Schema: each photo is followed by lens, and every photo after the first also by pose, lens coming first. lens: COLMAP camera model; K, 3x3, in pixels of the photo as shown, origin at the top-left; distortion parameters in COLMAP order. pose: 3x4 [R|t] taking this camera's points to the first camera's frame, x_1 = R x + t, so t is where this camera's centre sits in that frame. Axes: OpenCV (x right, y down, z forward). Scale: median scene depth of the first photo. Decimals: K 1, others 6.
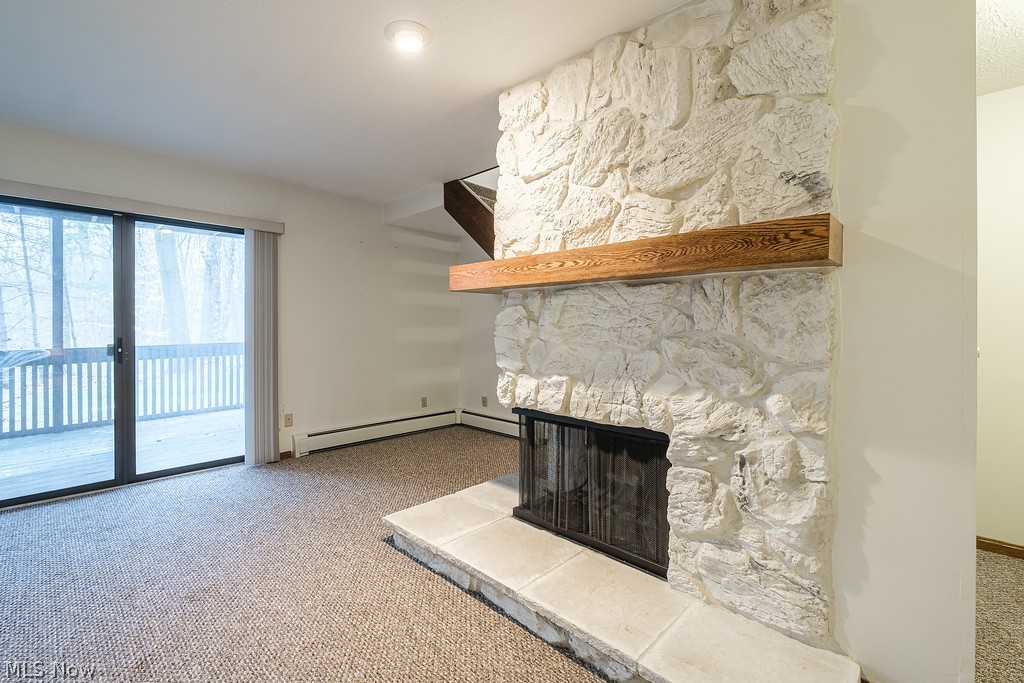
lens RADIAL K [[456.5, 0, 510.6], [0, 456.5, 325.9], [0, 0, 1]] dist [0.004717, -0.000753]
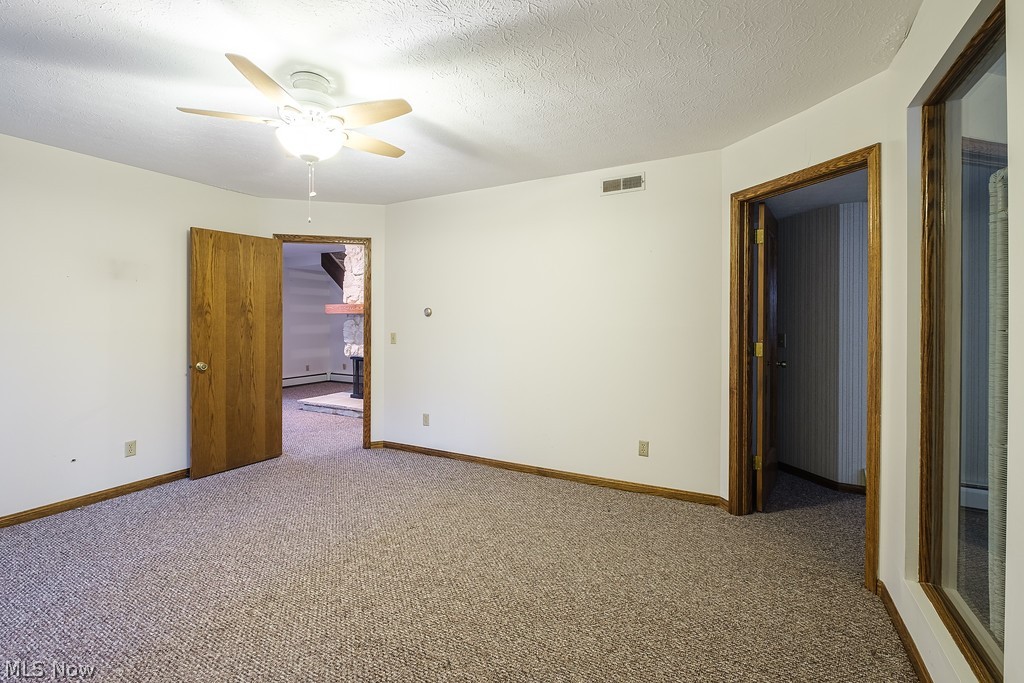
lens RADIAL K [[456.5, 0, 518.4], [0, 456.5, 318.3], [0, 0, 1]] dist [0.004717, -0.000753]
pose [[0.960954, 0.003687, 0.276683, 0.254312], [-0.003535, 0.999993, -0.001048, -0.061572], [-0.276685, 0.000029, 0.960961, -2.252665]]
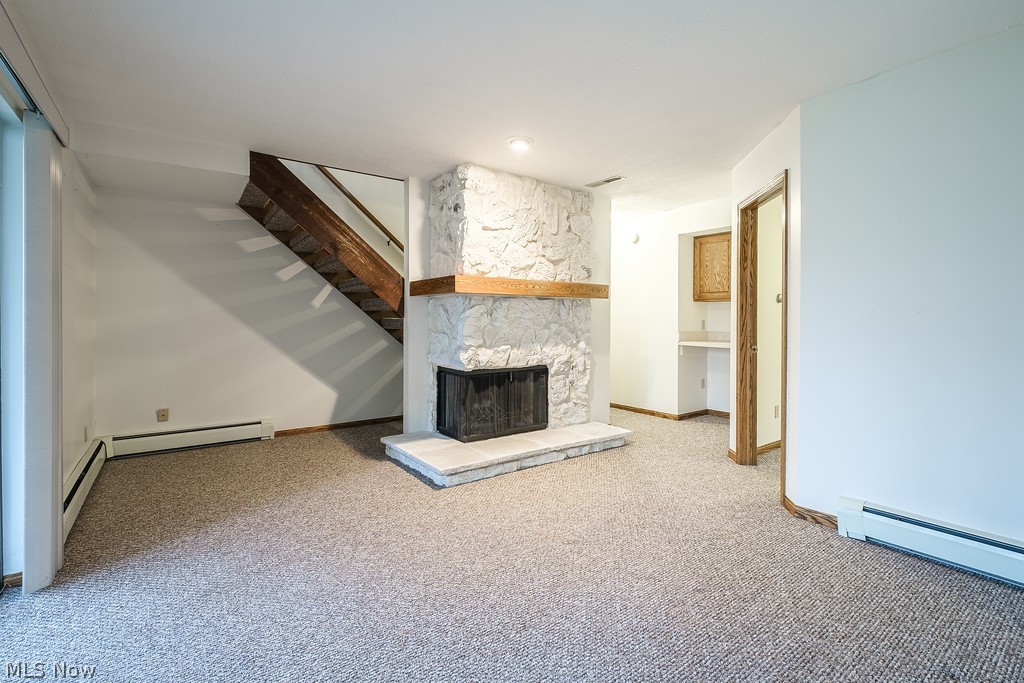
lens RADIAL K [[456.5, 0, 509.1], [0, 456.5, 321.6], [0, 0, 1]] dist [0.004717, -0.000753]
pose [[0.170822, -0.005134, 0.985289, -1.768457], [-0.001760, 0.999983, 0.005515, 0.005798], [-0.985300, -0.002677, 0.170810, 0.723337]]
